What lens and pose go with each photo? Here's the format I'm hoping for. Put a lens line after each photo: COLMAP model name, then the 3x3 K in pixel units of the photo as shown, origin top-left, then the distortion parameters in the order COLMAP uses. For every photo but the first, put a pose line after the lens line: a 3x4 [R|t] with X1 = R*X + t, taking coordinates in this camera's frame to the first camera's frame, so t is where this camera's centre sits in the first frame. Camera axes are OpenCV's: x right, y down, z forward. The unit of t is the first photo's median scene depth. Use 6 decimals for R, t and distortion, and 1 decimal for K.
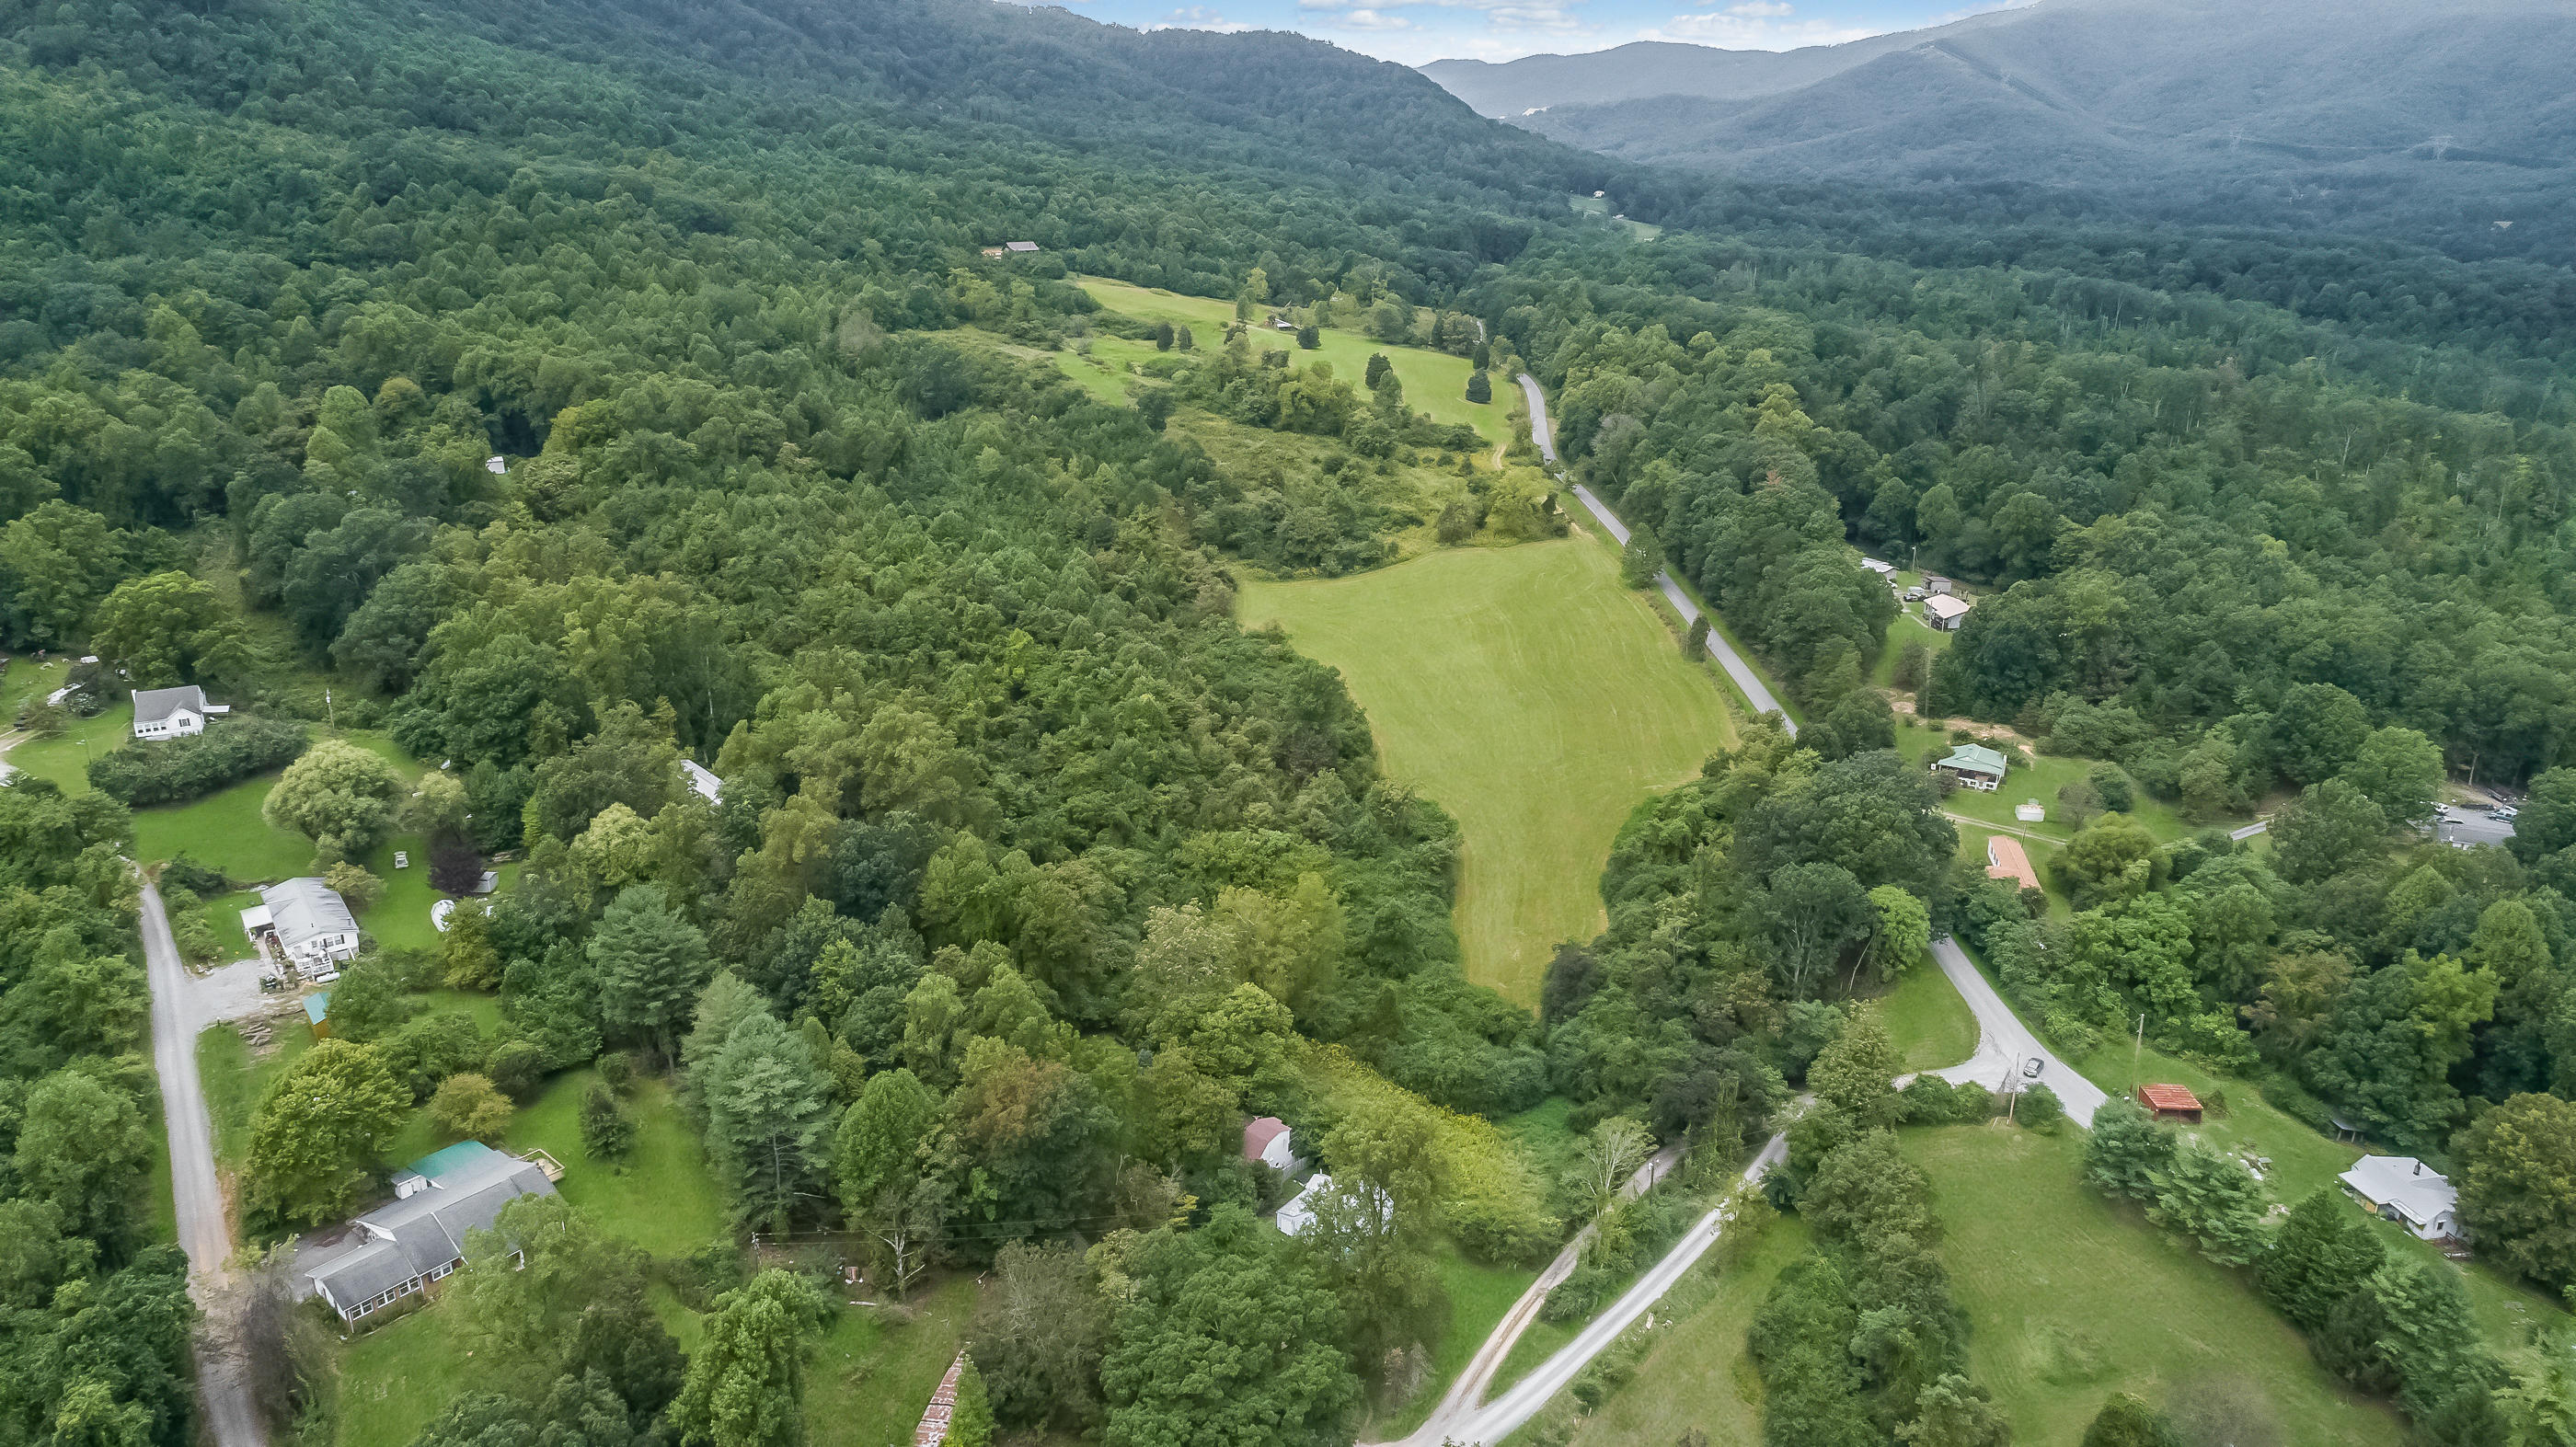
lens RADIAL K [[1728.3, 0, 1293.2], [0, 1728.3, 719.3], [0, 0, 1]] dist [-0.016860, 0.005869]
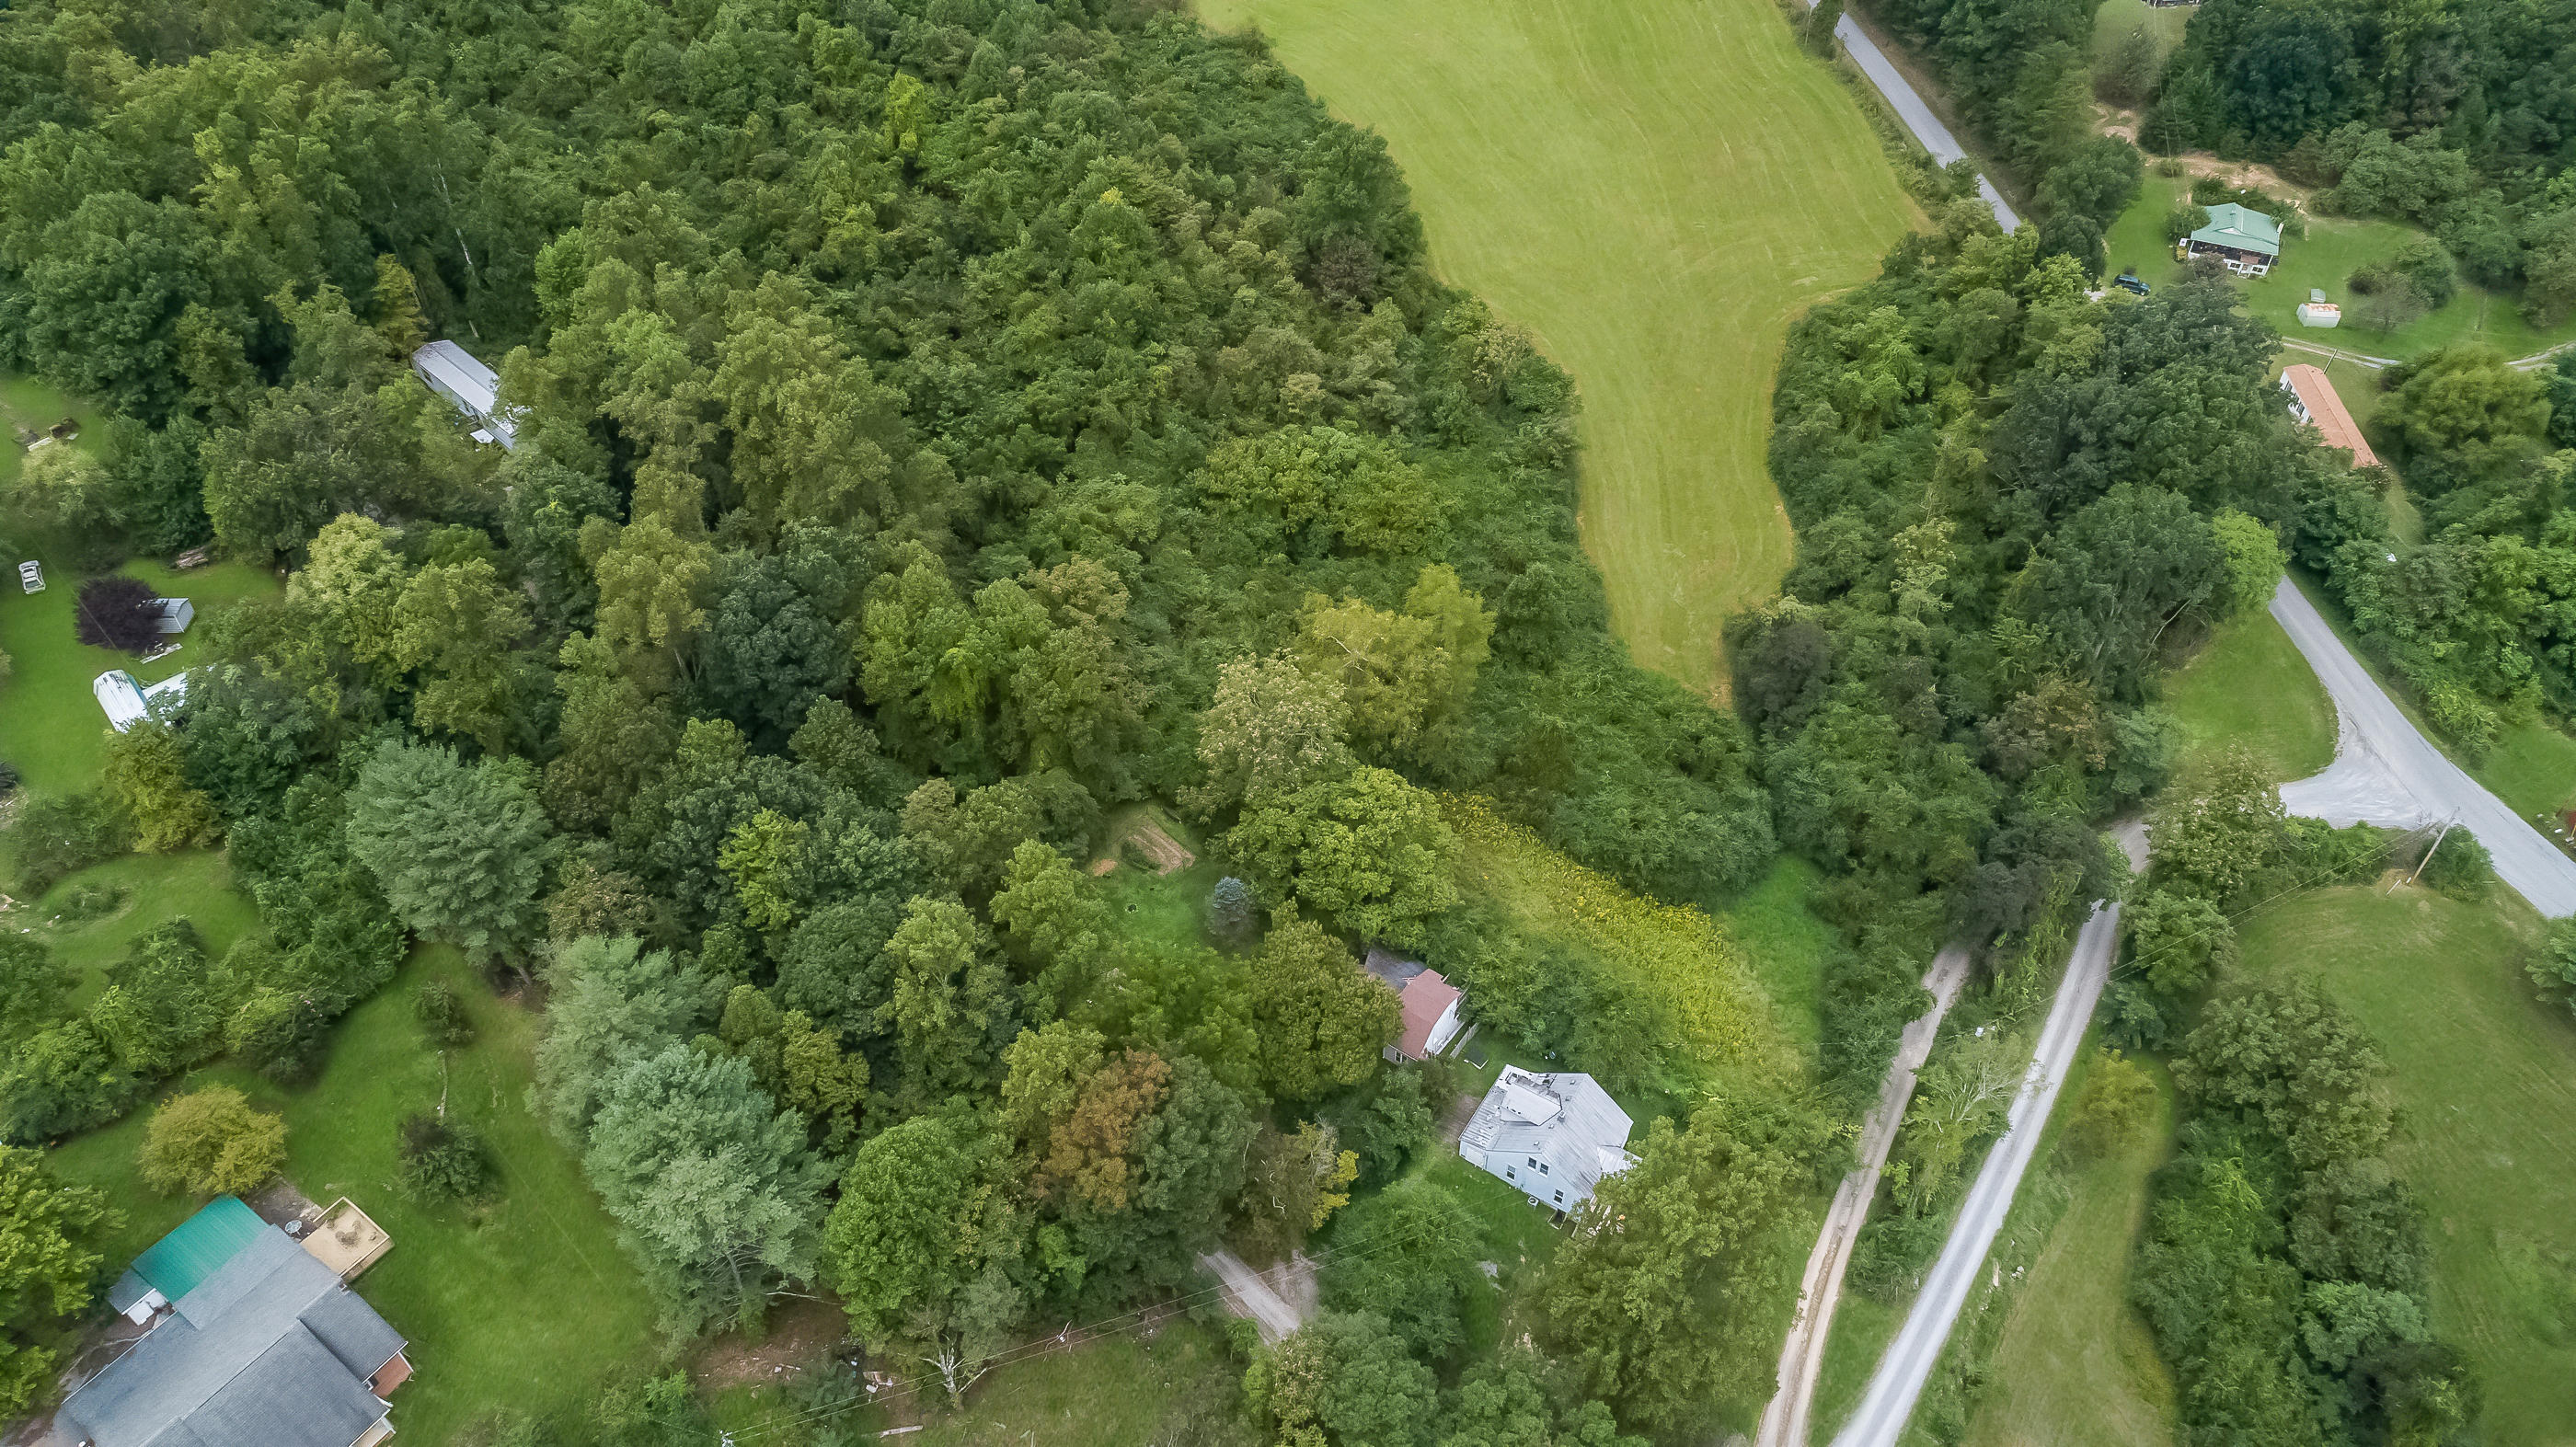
lens RADIAL K [[1728.3, 0, 1293.2], [0, 1728.3, 719.3], [0, 0, 1]] dist [-0.016860, 0.005869]
pose [[0.995623, -0.065329, 0.066837, -0.081972], [0.032481, 0.912412, 0.407983, -0.113802], [-0.087635, -0.404026, 0.910540, 0.321824]]
